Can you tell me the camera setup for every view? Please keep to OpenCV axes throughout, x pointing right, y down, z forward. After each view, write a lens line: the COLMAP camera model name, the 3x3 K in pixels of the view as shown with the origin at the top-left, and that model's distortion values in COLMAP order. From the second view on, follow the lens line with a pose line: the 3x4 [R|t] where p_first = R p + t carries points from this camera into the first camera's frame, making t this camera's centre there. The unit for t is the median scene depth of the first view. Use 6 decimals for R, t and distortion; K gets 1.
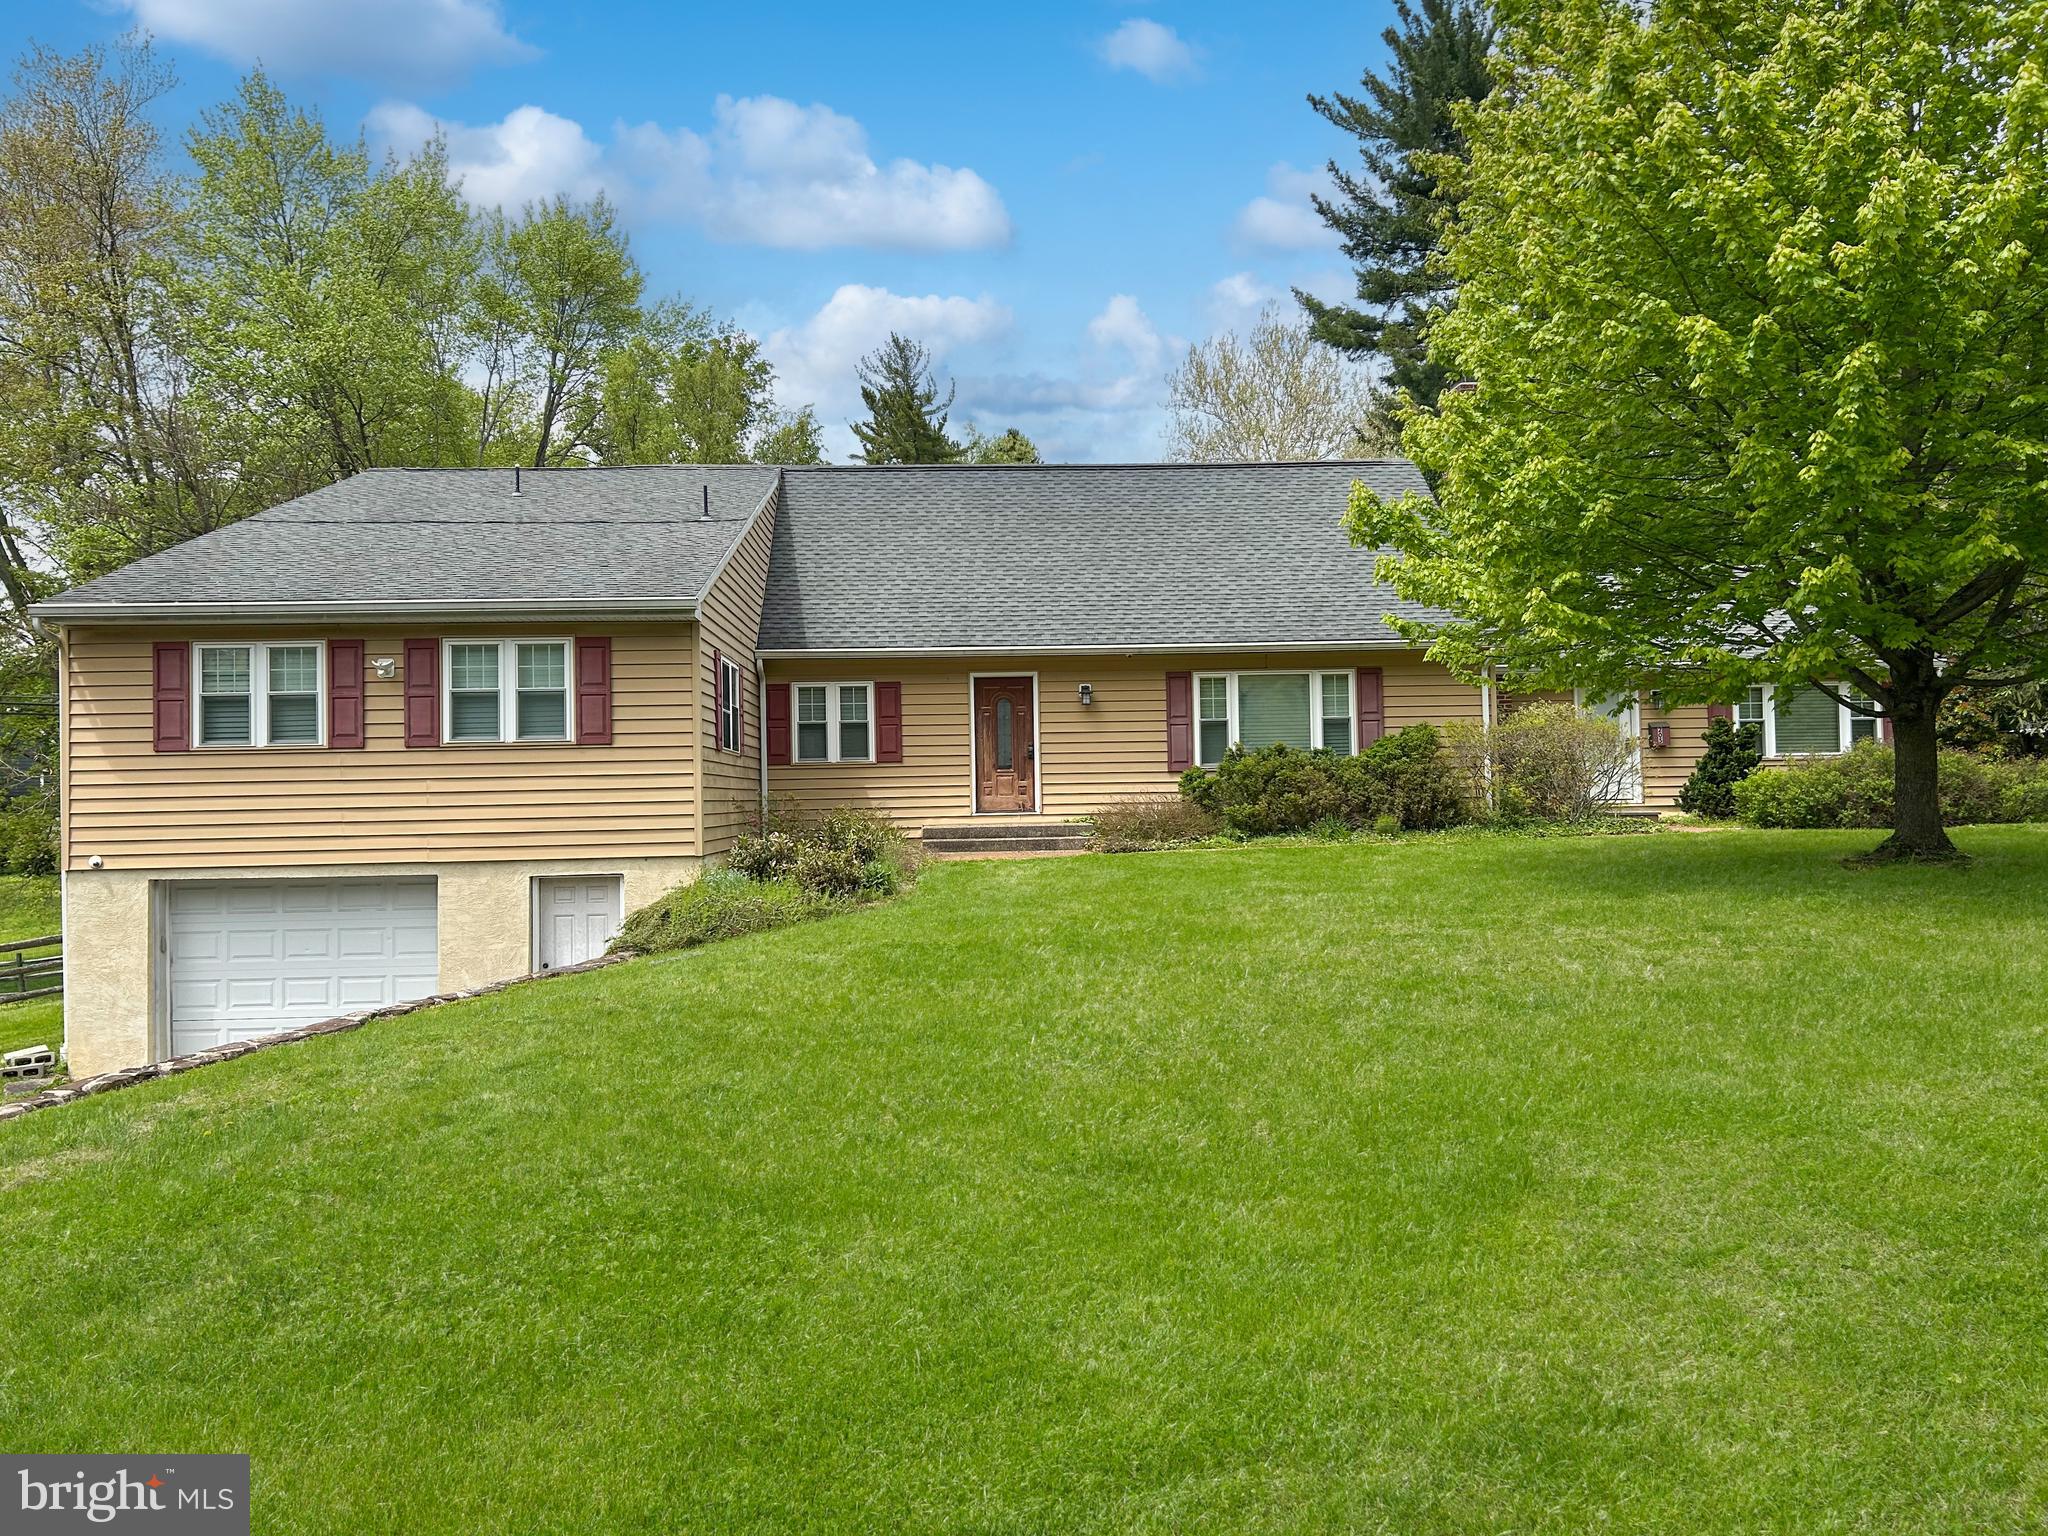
lens RADIAL K [[1527.9, 0, 1011.4], [0, 1527.9, 770.0], [0, 0, 1]] dist [0.041115, -0.033248]
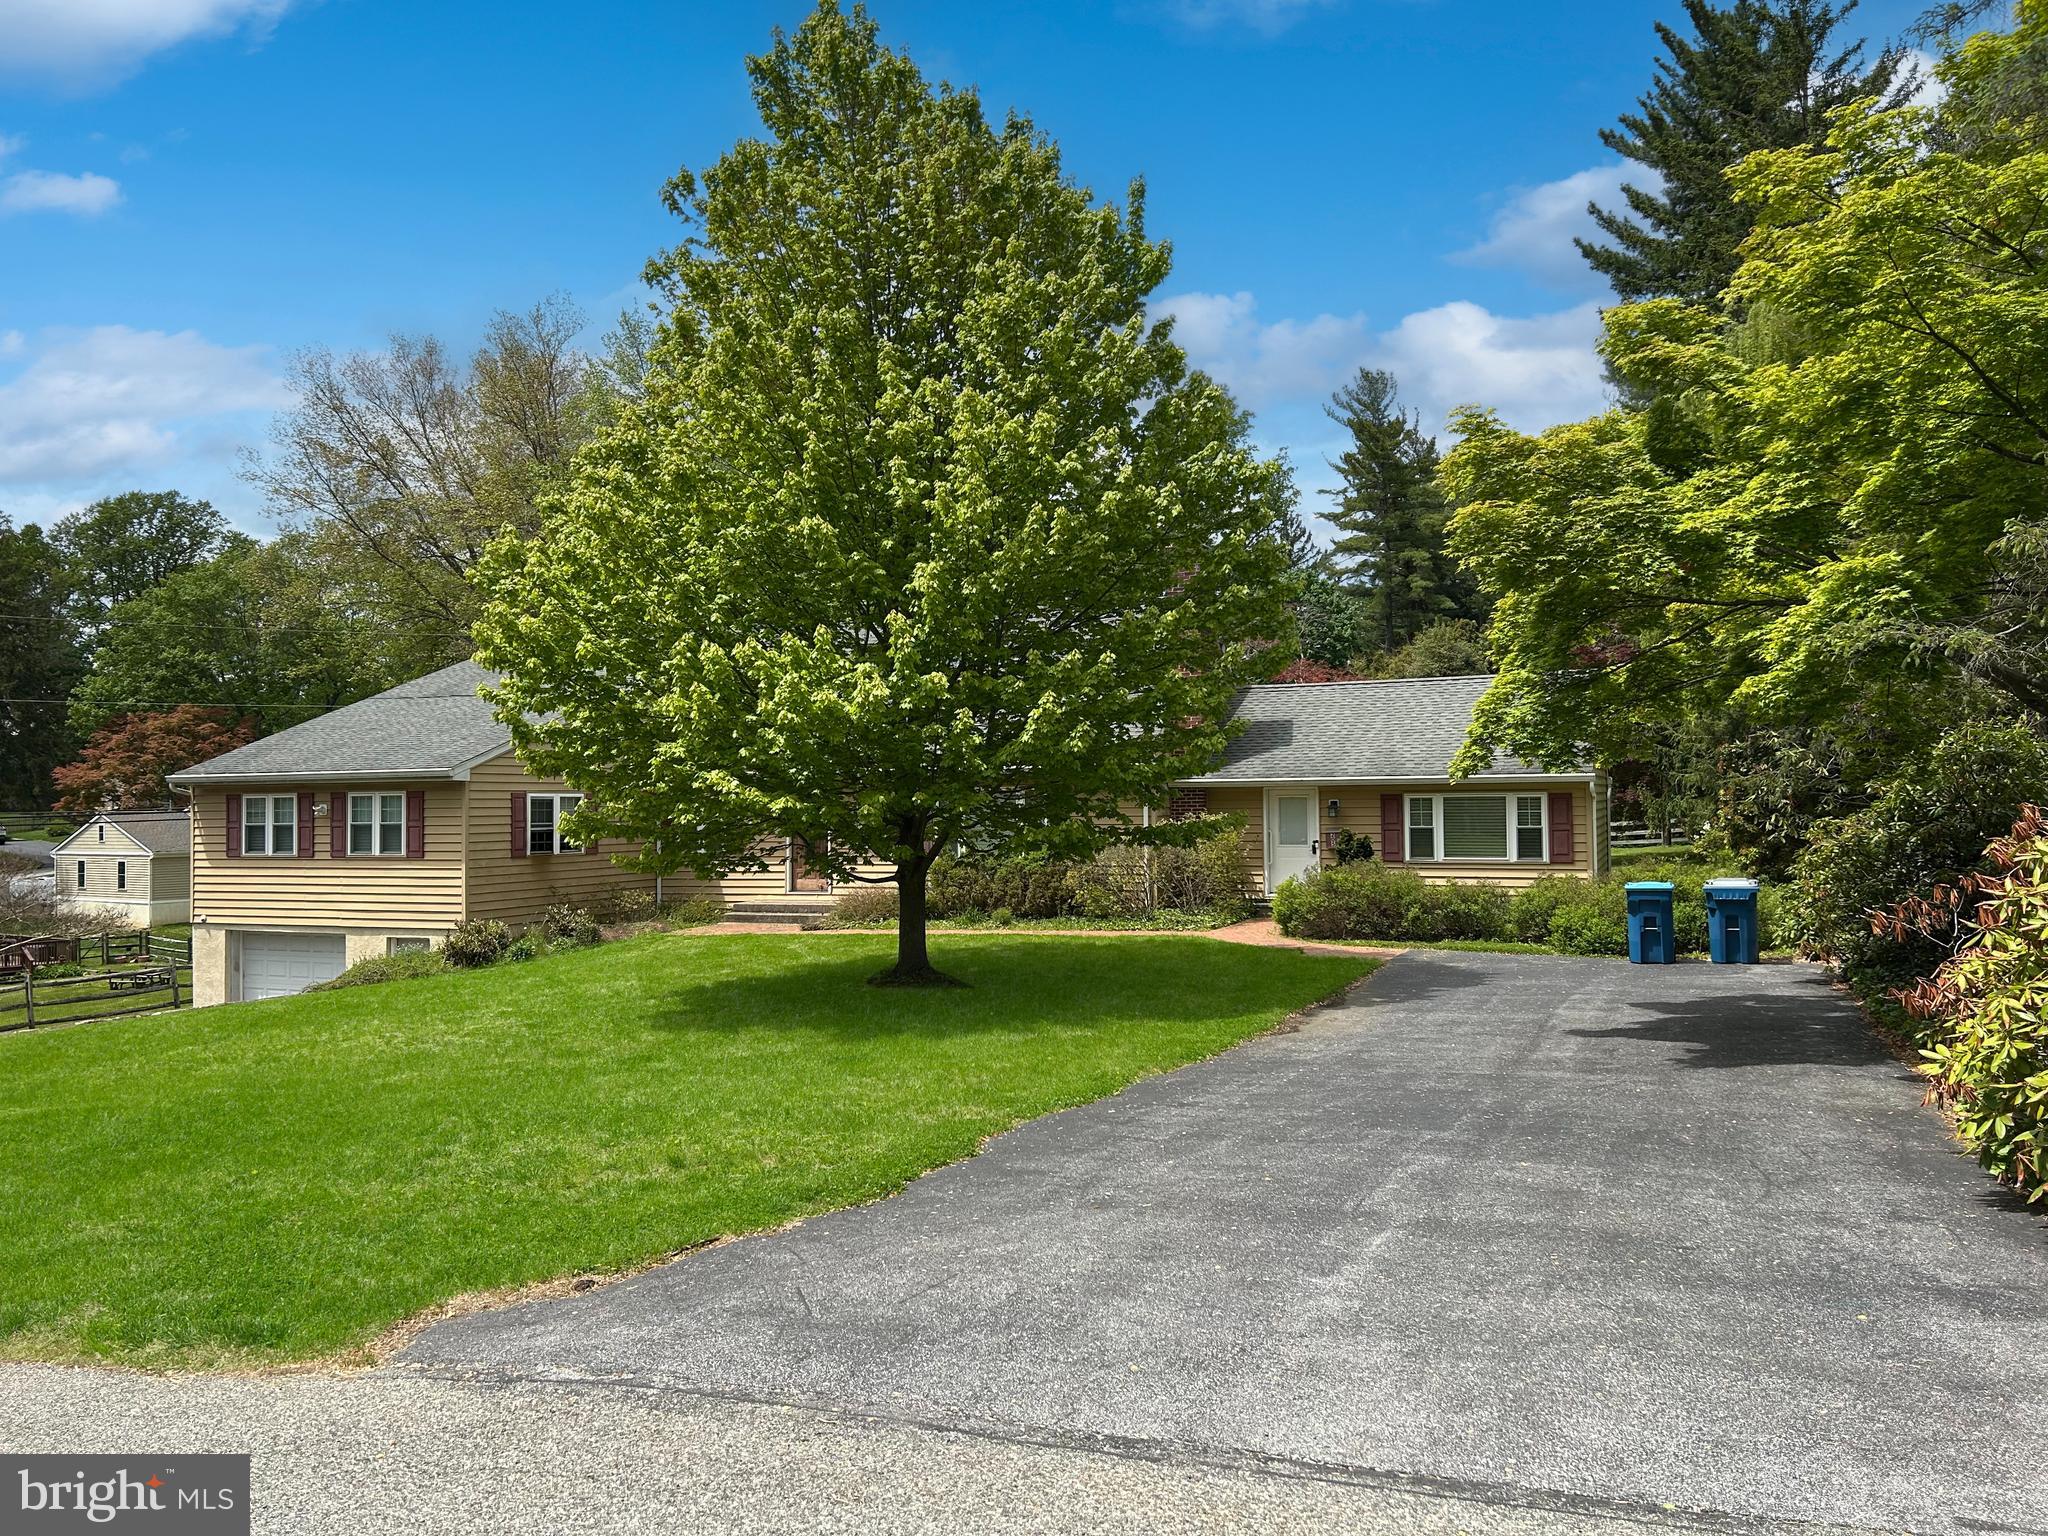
lens RADIAL K [[1527.9, 0, 1025.4], [0, 1527.9, 778.0], [0, 0, 1]] dist [0.041115, -0.033248]
pose [[0.902402, 0.000979, -0.430893, 1.018461], [0.002796, 0.999963, 0.008128, -0.113313], [0.430885, -0.008540, 0.902366, -0.195992]]
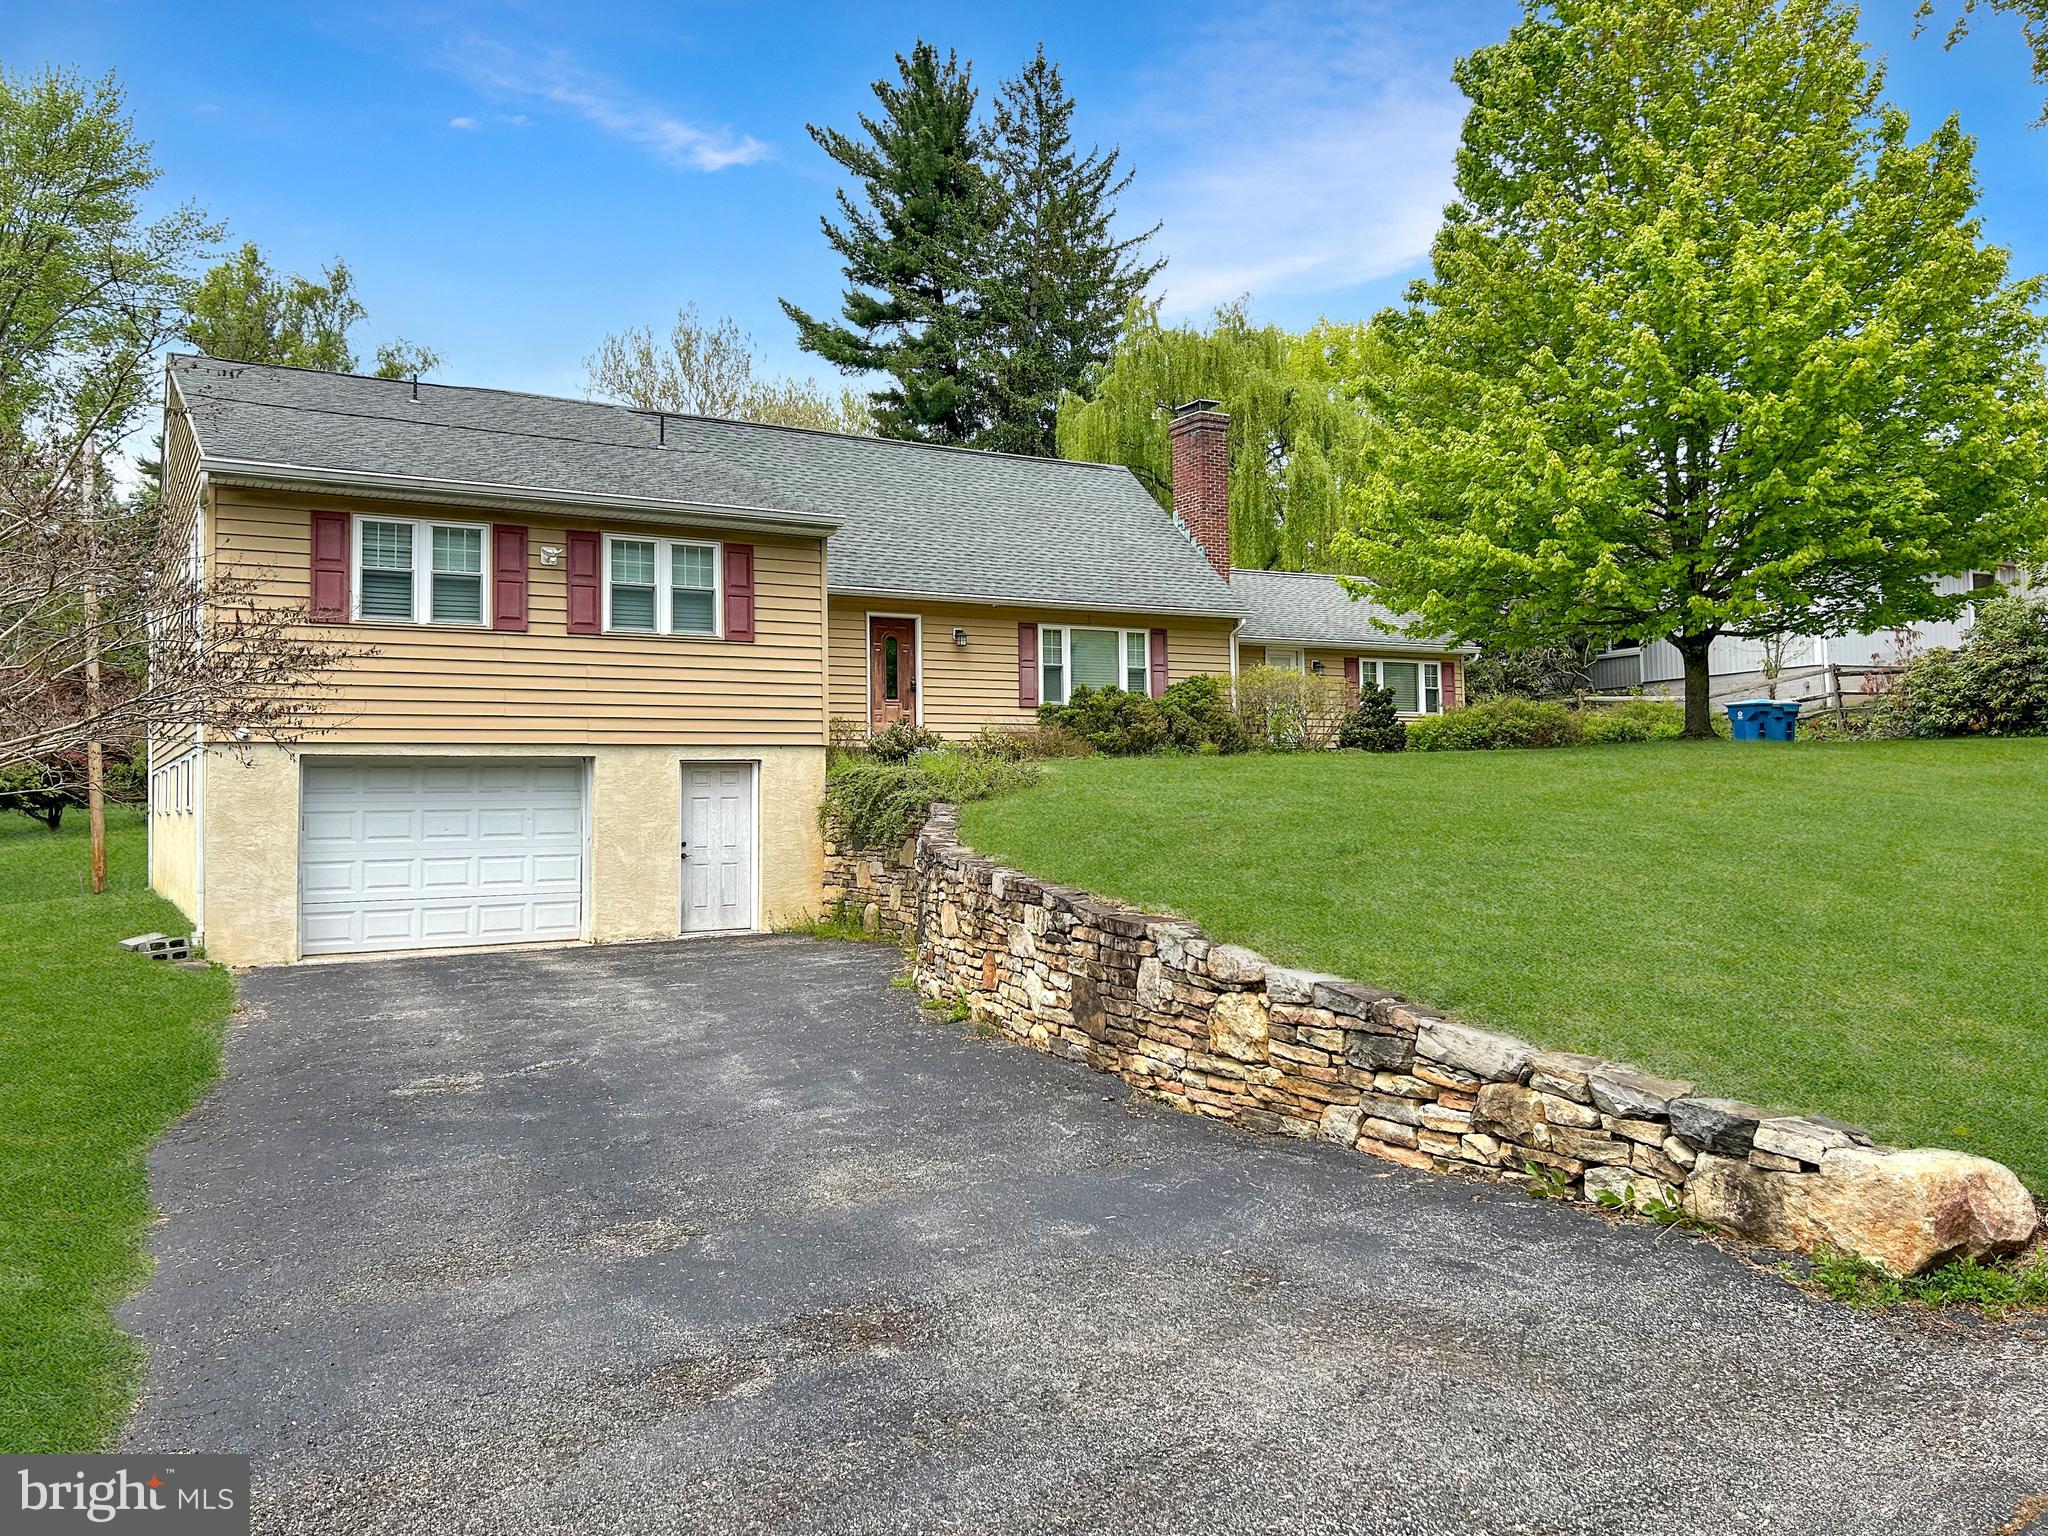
lens RADIAL K [[1527.9, 0, 1027.6], [0, 1527.9, 754.2], [0, 0, 1]] dist [0.041115, -0.033248]
pose [[0.882996, 0.019782, 0.468964, -0.601839], [-0.011483, 0.999723, -0.020550, 0.084520], [-0.469241, 0.012761, 0.882978, -0.063993]]
